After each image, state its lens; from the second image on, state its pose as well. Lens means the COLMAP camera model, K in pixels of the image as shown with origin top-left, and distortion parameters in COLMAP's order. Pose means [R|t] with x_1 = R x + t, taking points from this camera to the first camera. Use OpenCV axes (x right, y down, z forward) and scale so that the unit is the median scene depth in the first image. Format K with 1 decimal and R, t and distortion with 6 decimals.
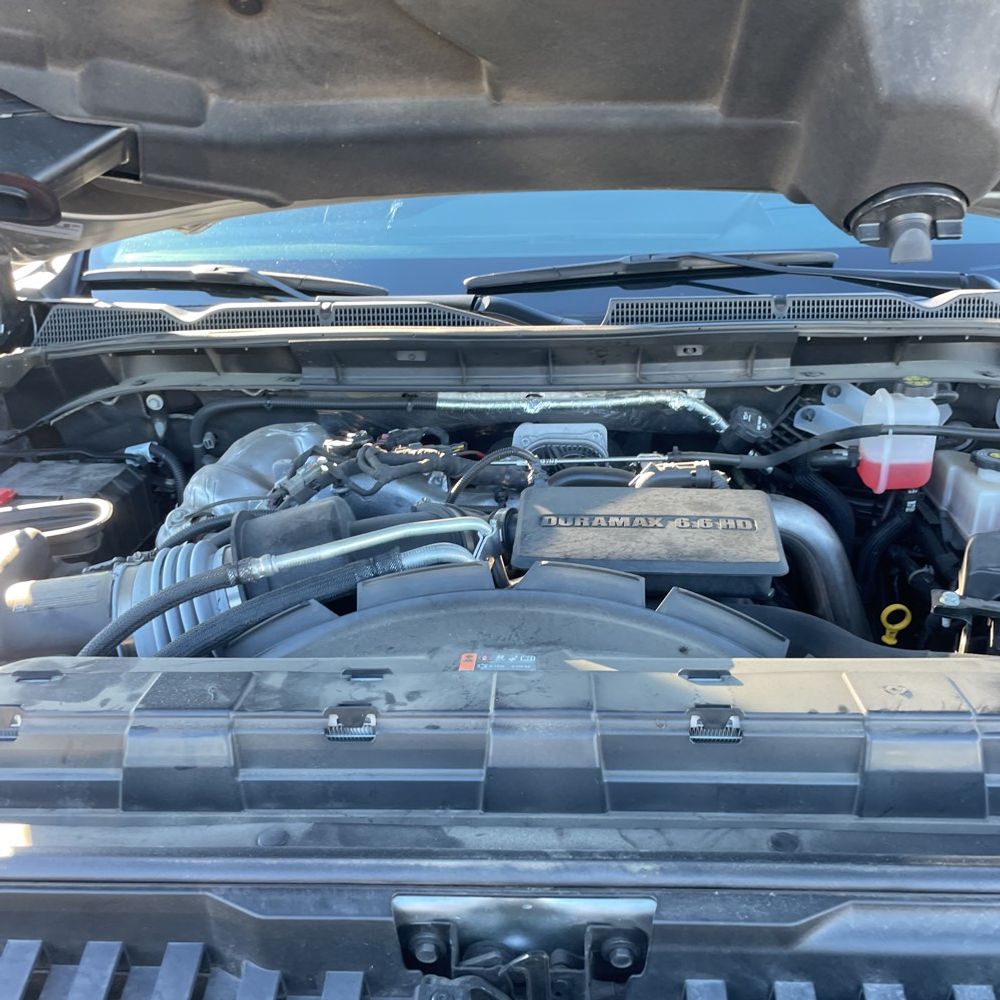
lens RADIAL K [[996.2, 0, 501.9], [0, 996.2, 490.6], [0, 0, 1]] dist [0.095558, -0.129706]
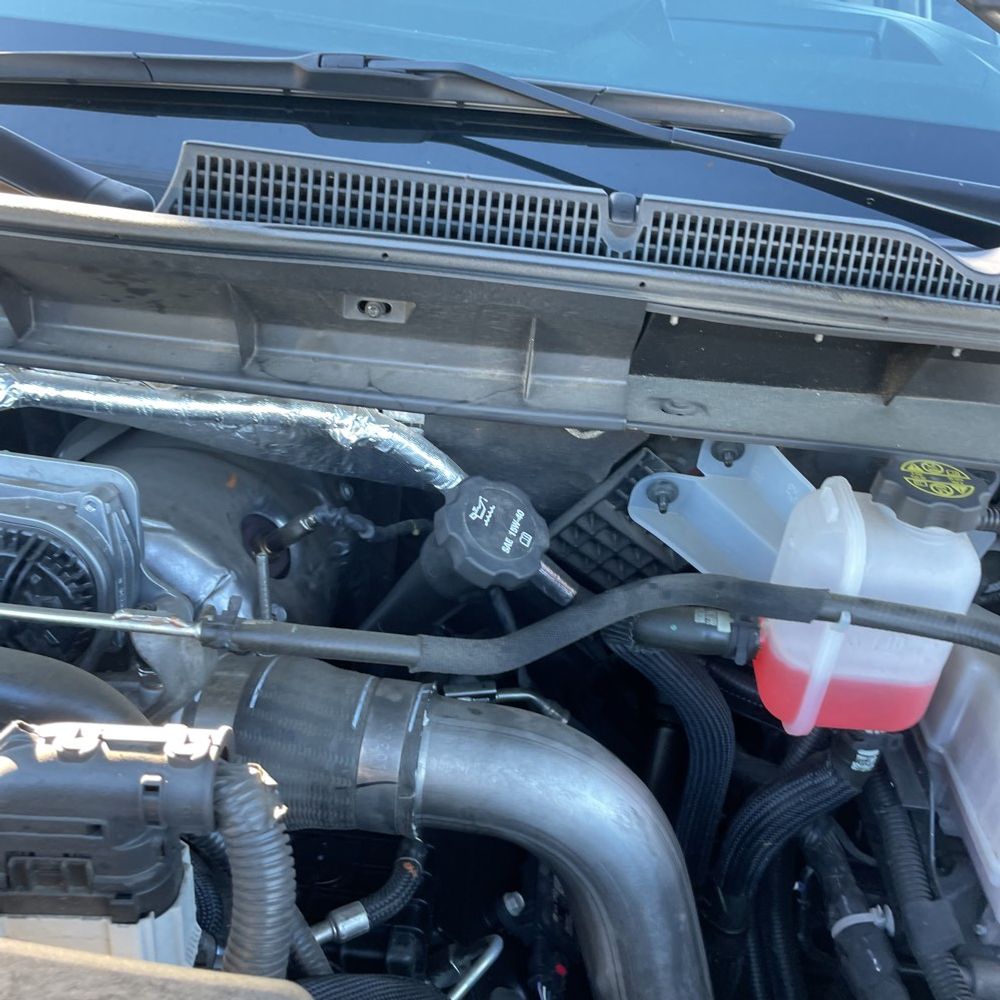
lens RADIAL K [[996.2, 0, 501.9], [0, 996.2, 490.6], [0, 0, 1]] dist [0.095558, -0.129706]
pose [[0.991832, 0.113855, 0.057507, 0.220548], [-0.119686, 0.986595, 0.110932, -0.118759], [-0.044106, -0.116909, 0.992163, 0.604897]]
